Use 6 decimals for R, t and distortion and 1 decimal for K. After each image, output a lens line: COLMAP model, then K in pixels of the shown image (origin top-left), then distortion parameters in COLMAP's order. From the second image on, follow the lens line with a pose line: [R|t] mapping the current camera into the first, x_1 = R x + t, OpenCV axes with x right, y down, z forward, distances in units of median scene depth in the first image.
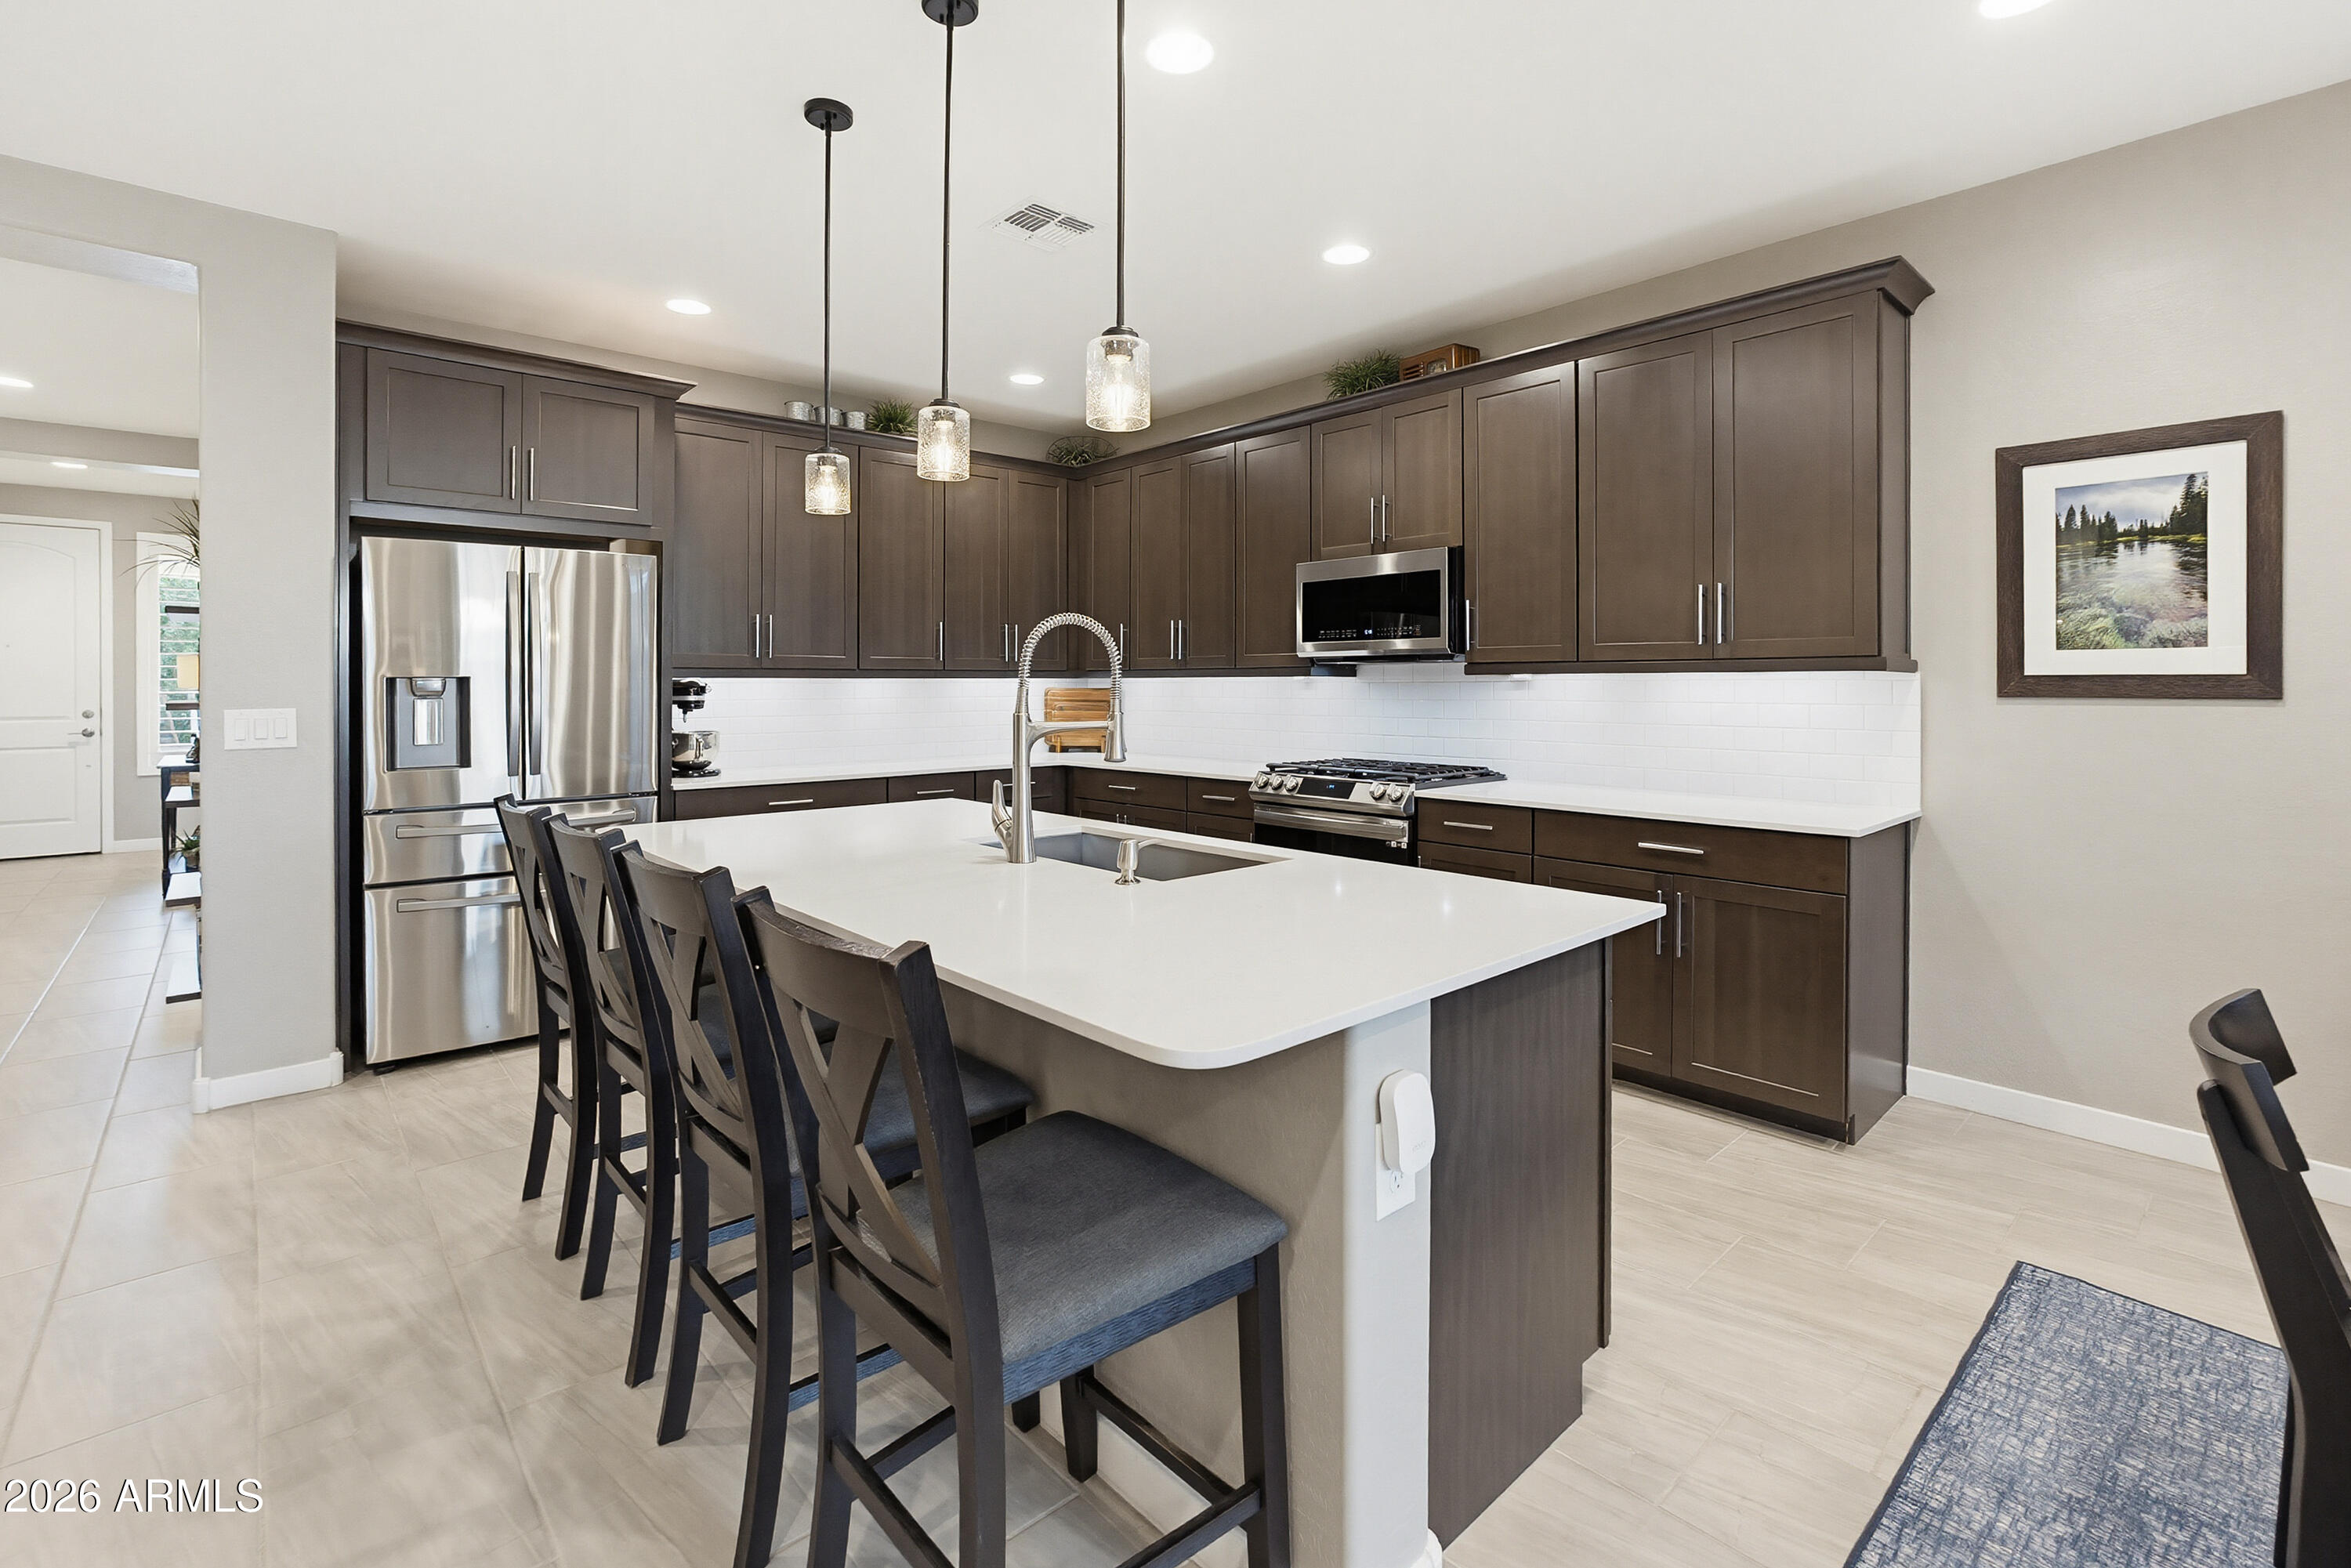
lens RADIAL K [[1065.9, 0, 1121.9], [0, 1065.9, 675.6], [0, 0, 1]] dist [-0.006285, 0.001763]
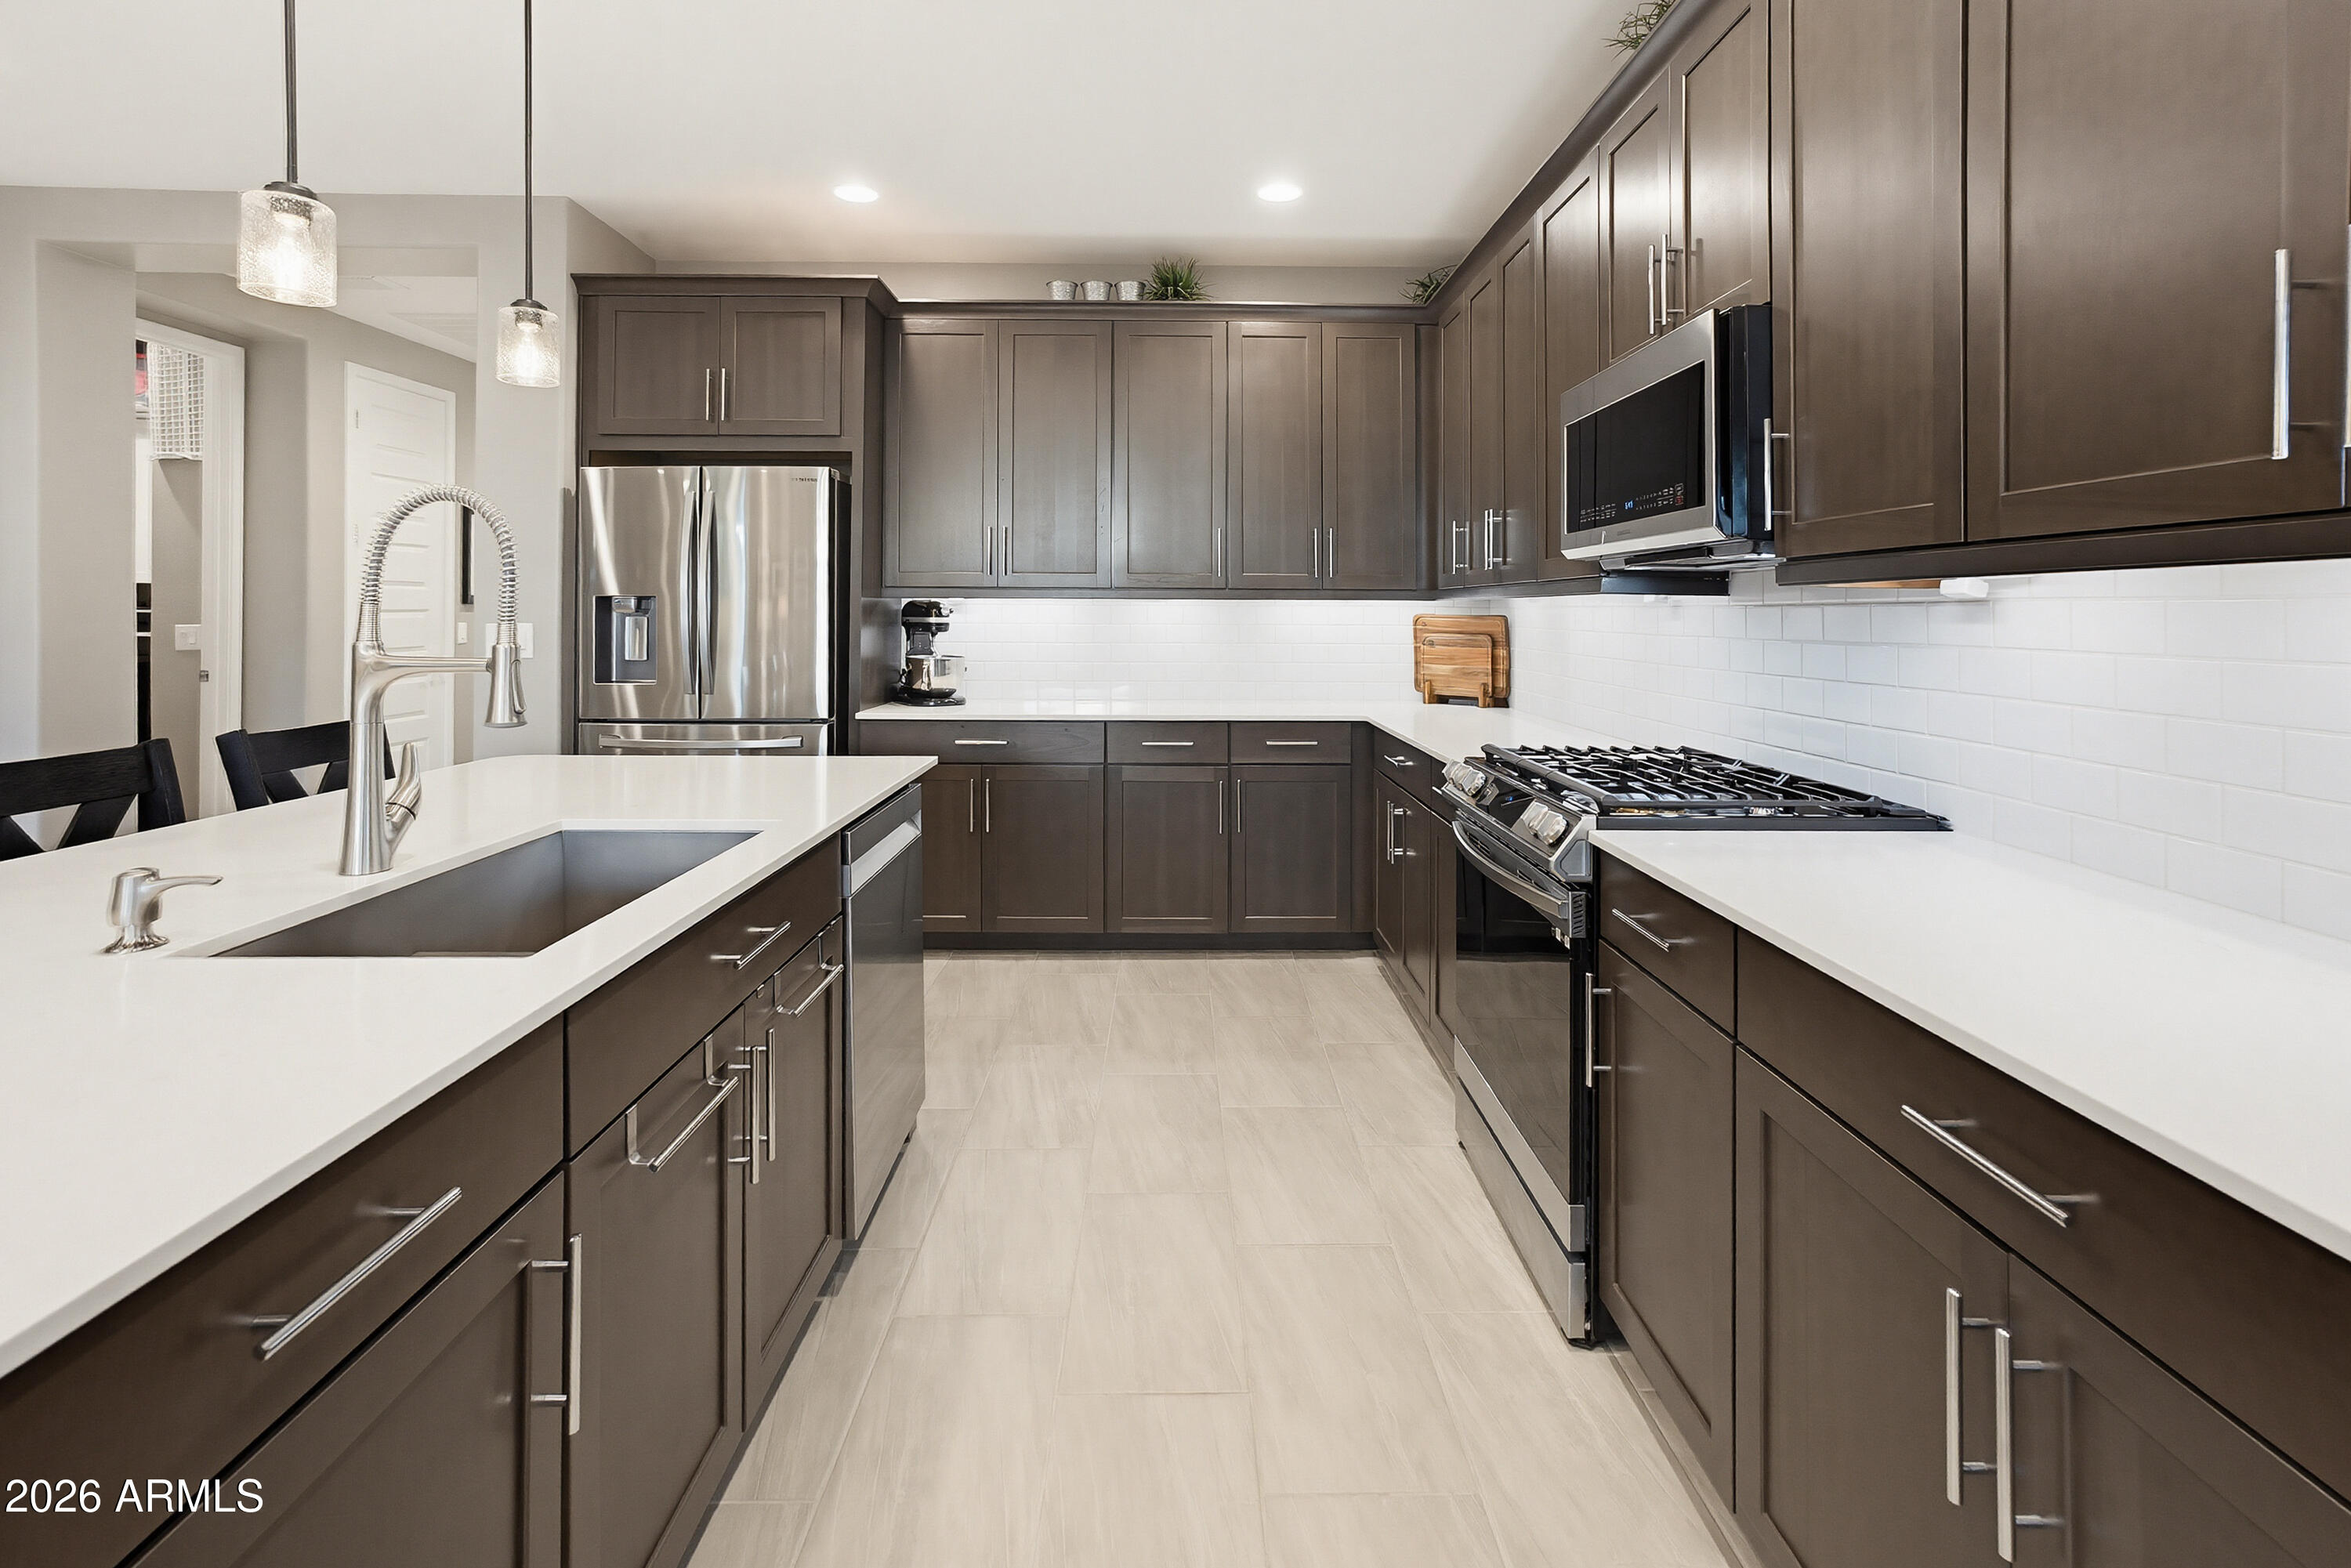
lens RADIAL K [[1065.9, 0, 1166.8], [0, 1065.9, 607.7], [0, 0, 1]] dist [-0.006285, 0.001763]
pose [[0.776333, 0.004308, -0.630308, 0.675086], [-0.000034, 0.999977, 0.006793, 0.008381], [0.630323, -0.005252, 0.776315, 0.818780]]
